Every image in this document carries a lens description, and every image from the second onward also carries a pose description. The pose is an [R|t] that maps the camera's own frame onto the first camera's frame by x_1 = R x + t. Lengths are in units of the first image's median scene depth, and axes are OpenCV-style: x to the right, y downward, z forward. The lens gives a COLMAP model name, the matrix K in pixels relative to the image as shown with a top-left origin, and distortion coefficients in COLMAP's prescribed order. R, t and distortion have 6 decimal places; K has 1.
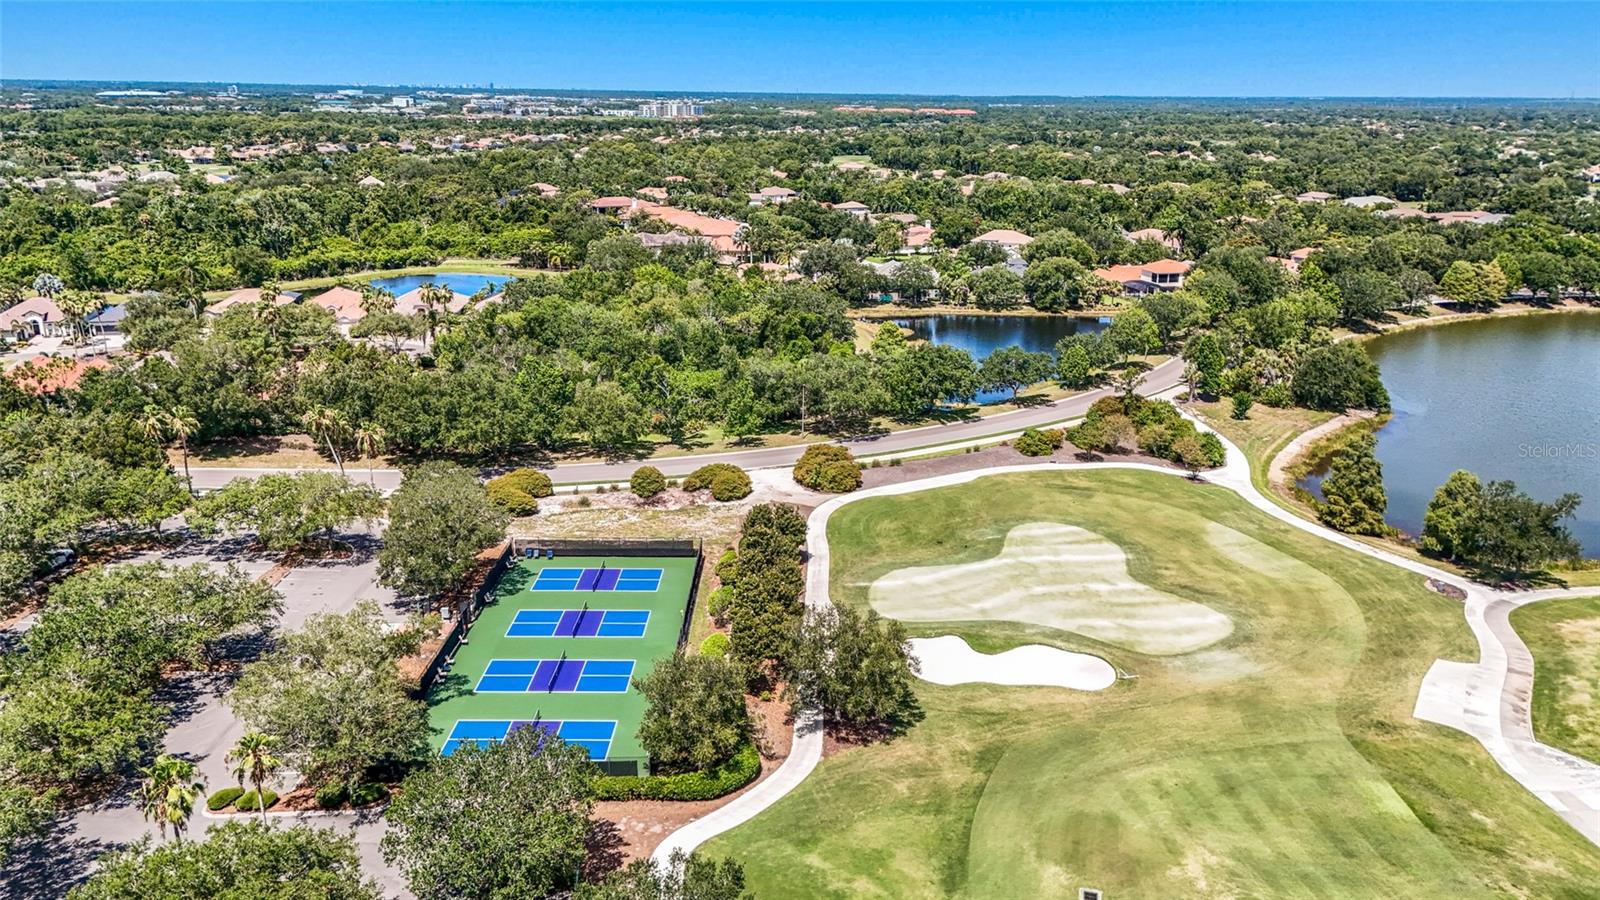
lens RADIAL K [[1170.3, 0, 794.2], [0, 1170.3, 455.4], [0, 0, 1]] dist [0.055828, -0.041387]
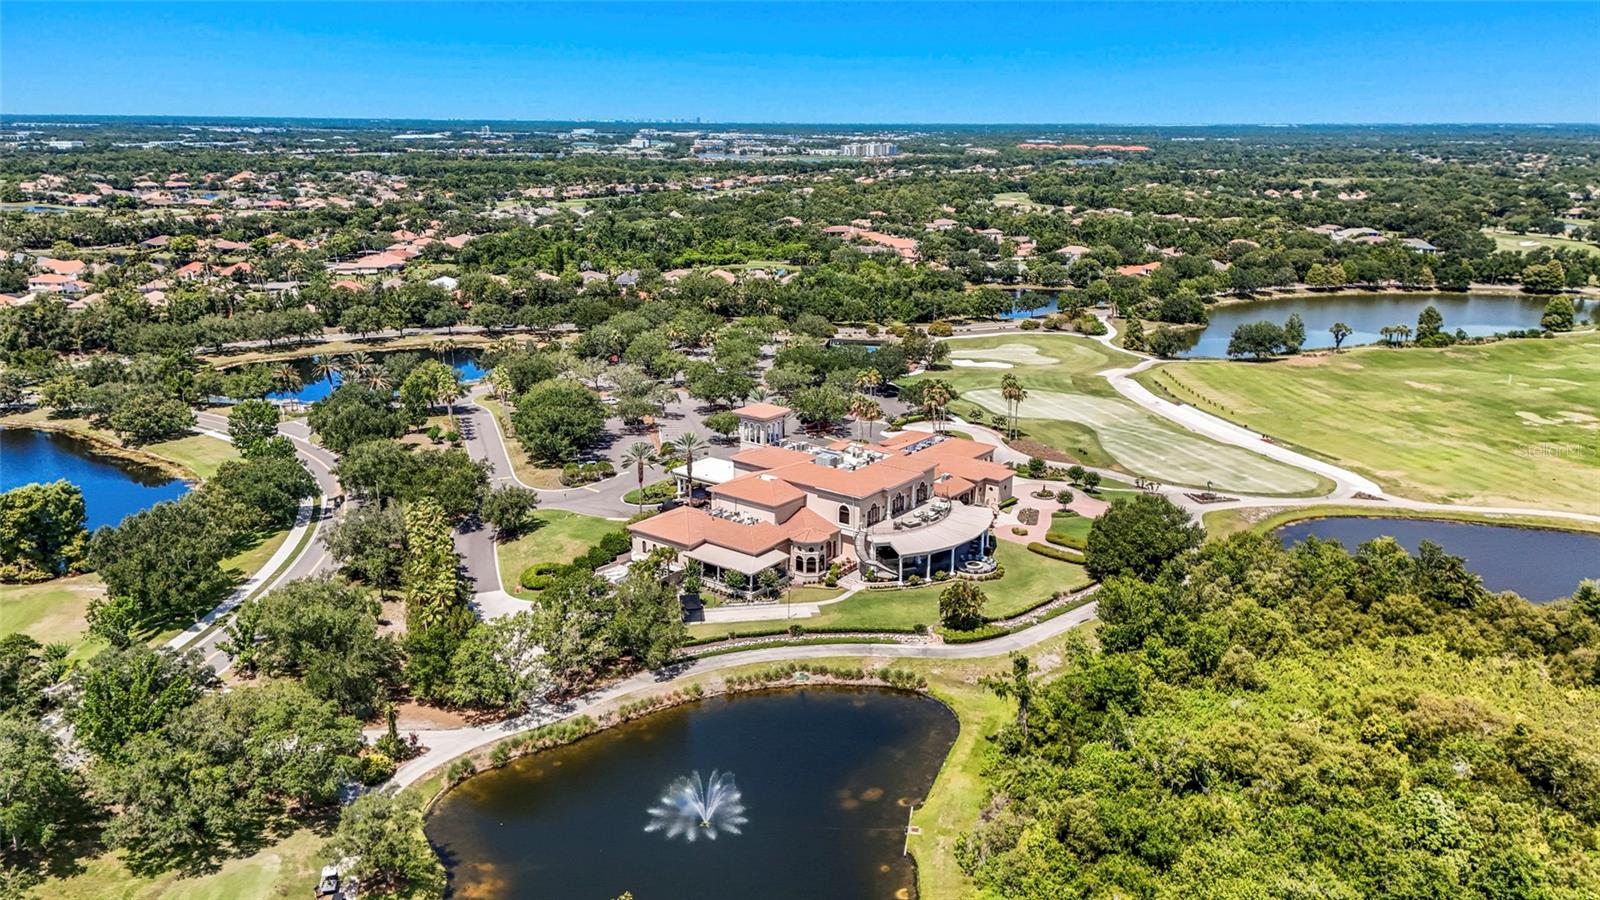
lens RADIAL K [[1170.3, 0, 795.7], [0, 1170.3, 440.6], [0, 0, 1]] dist [0.055828, -0.041387]
pose [[0.987636, 0.034021, -0.153030, 0.044248], [-0.039339, 0.998718, -0.031859, 0.133254], [0.151750, 0.037485, 0.987708, -0.609244]]
